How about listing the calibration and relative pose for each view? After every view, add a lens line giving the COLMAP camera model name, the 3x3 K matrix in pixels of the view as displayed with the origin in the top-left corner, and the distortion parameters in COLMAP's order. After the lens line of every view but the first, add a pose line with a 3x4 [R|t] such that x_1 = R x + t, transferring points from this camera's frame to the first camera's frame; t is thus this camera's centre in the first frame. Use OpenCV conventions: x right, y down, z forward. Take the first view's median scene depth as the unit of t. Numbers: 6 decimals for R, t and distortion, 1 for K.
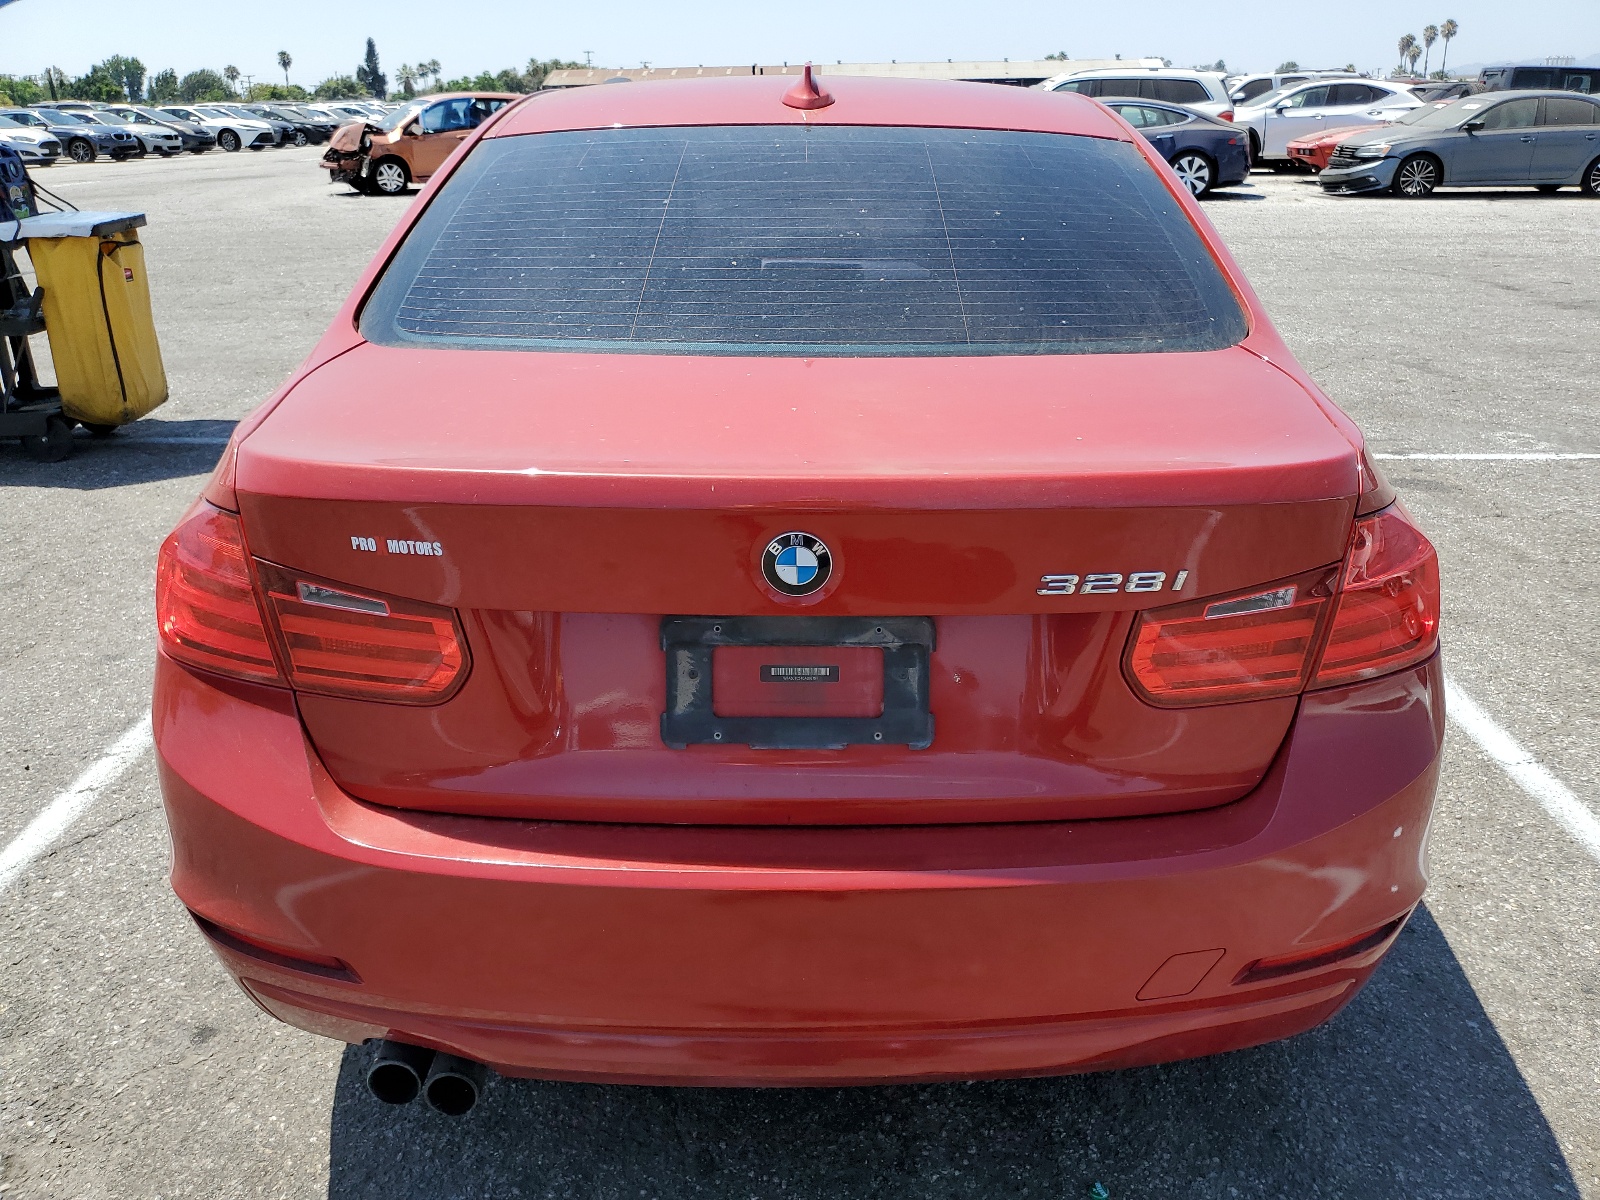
lens RADIAL K [[1314.2, 0, 797.7], [0, 1314.2, 598.7], [0, 0, 1]] dist [0.006378, 0.007798]
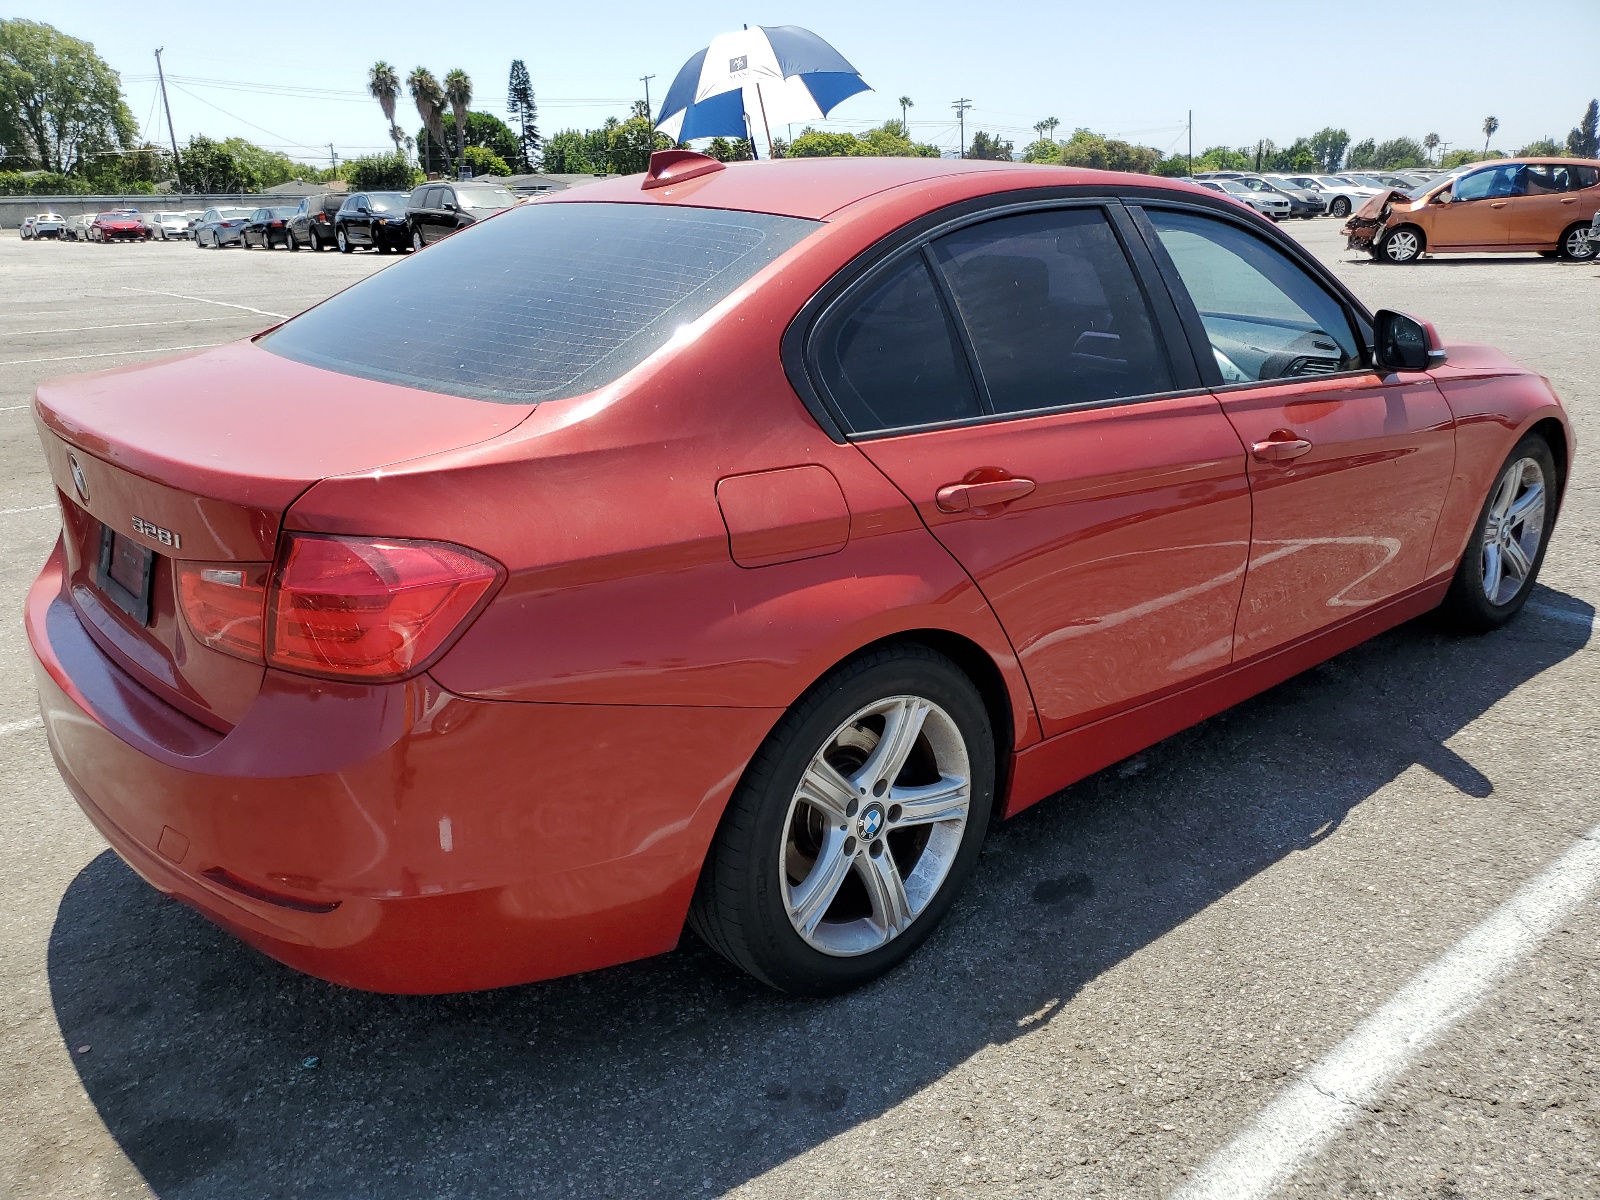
lens RADIAL K [[1314.2, 0, 797.7], [0, 1314.2, 598.7], [0, 0, 1]] dist [0.006378, 0.007798]
pose [[0.637557, 0.230561, -0.735094, 0.171773], [-0.263376, 0.961907, 0.073270, -0.022459], [0.723985, 0.146892, 0.673995, 0.057536]]
